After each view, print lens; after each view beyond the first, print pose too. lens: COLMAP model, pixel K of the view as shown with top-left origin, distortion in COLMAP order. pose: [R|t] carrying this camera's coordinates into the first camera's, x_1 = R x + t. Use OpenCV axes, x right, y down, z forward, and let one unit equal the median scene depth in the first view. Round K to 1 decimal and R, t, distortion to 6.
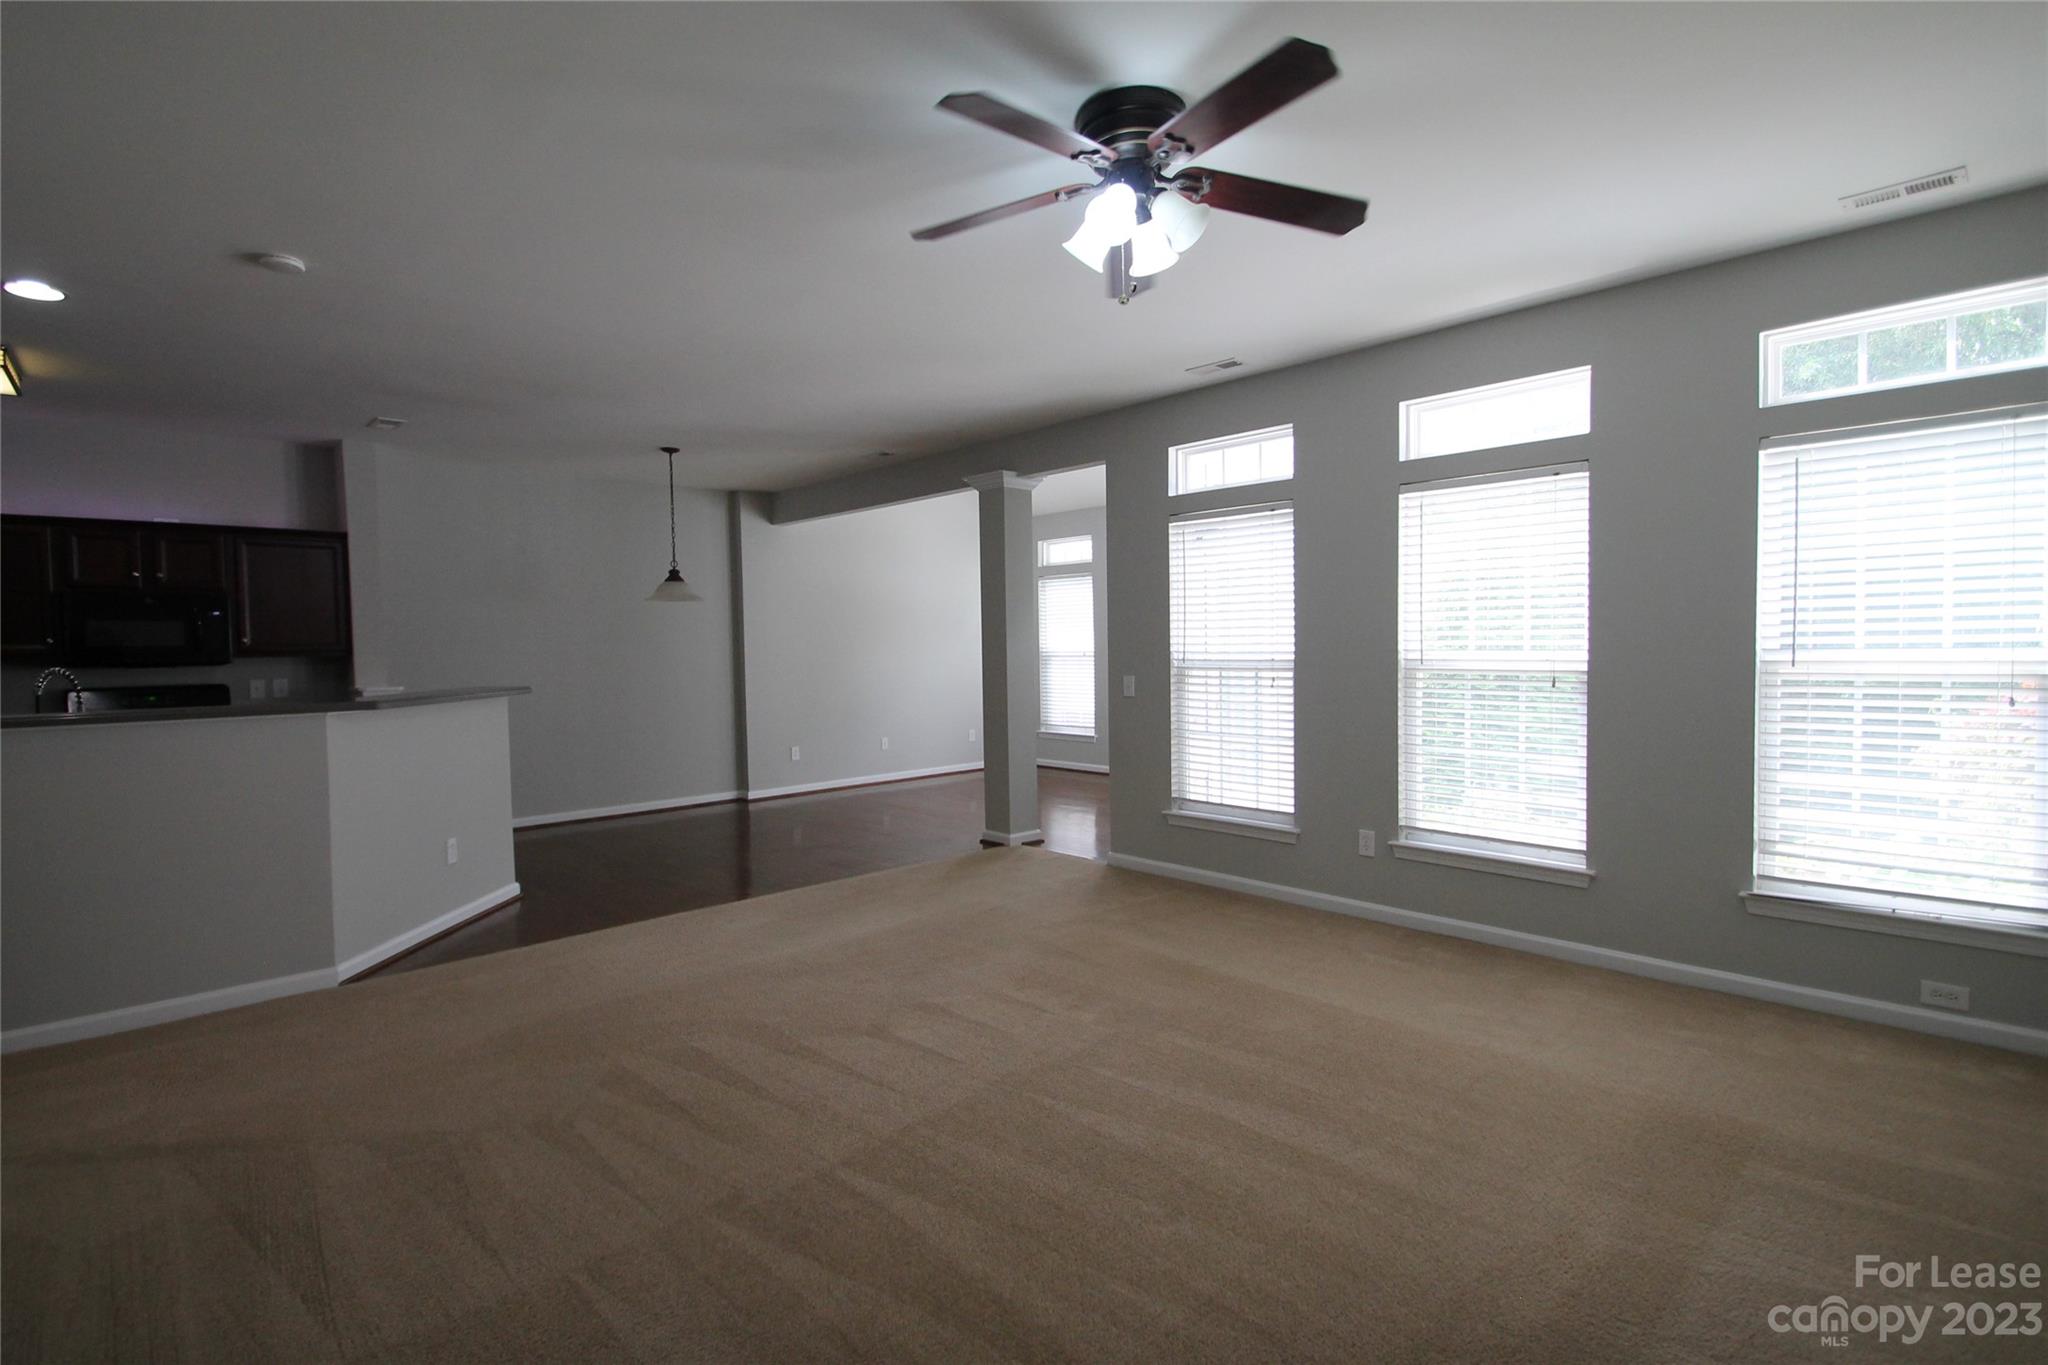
lens RADIAL K [[966.1, 0, 1001.2], [0, 966.1, 682.7], [0, 0, 1]] dist [-0.000453, -0.000842]
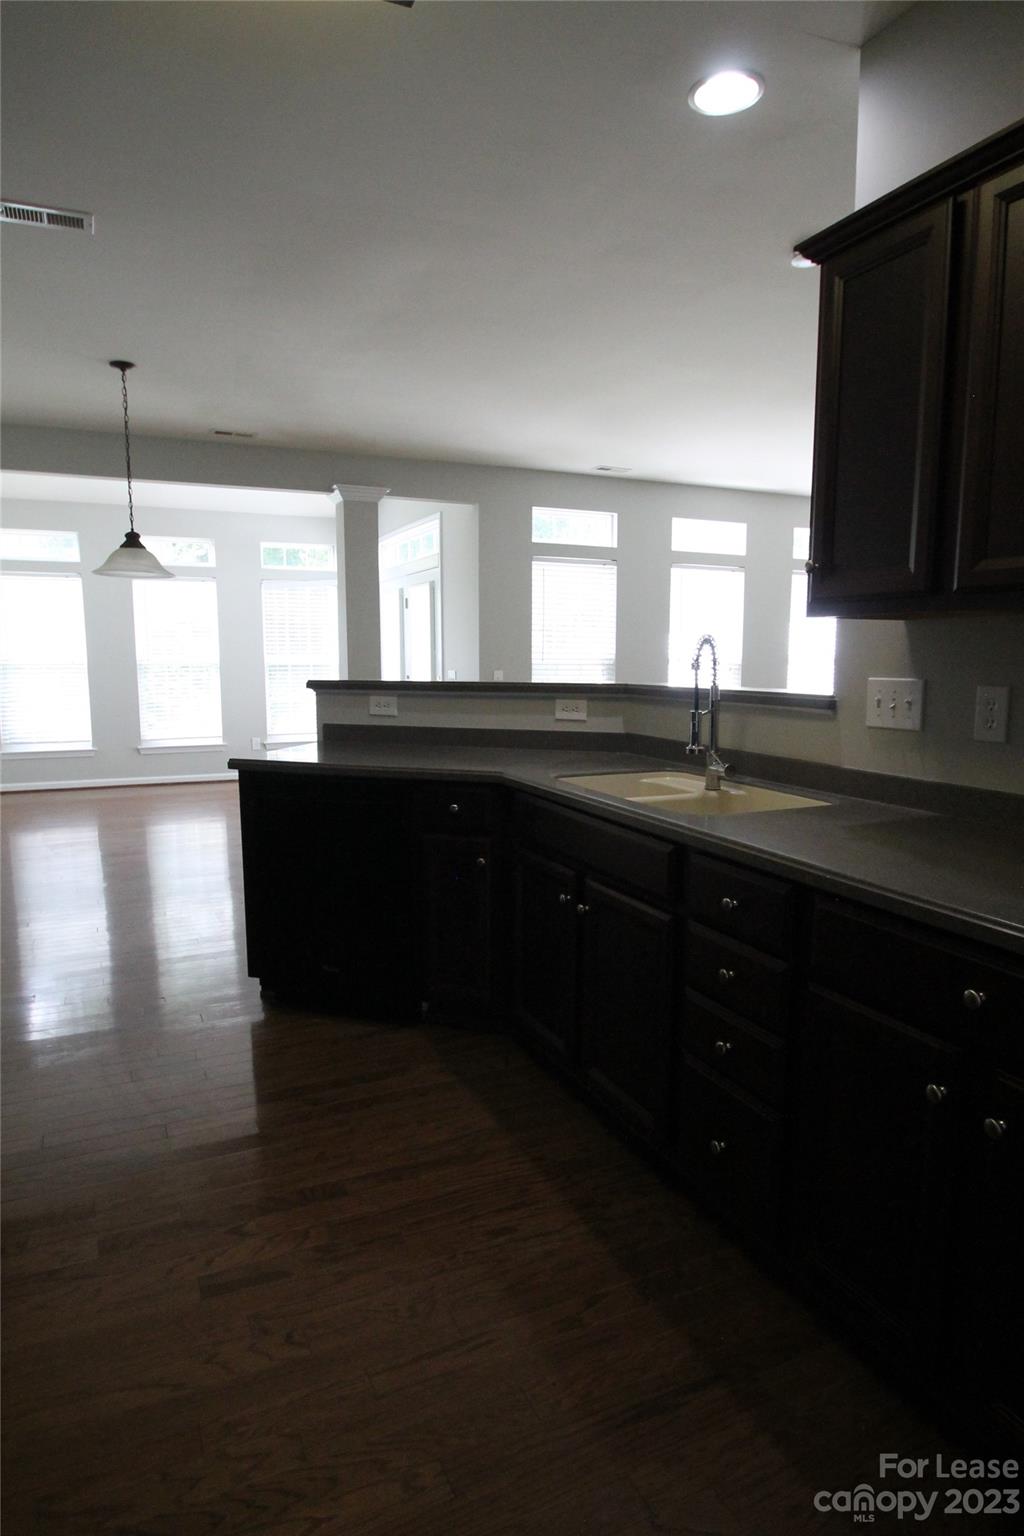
lens RADIAL K [[908.6, 0, 507.1], [0, 908.6, 792.0], [0, 0, 1]] dist [-0.024601, -0.001257]
pose [[0.335647, -0.121103, 0.934171, -1.087609], [0.033498, 0.992609, 0.116643, 0.012892], [-0.941392, -0.007858, 0.337223, 0.574100]]
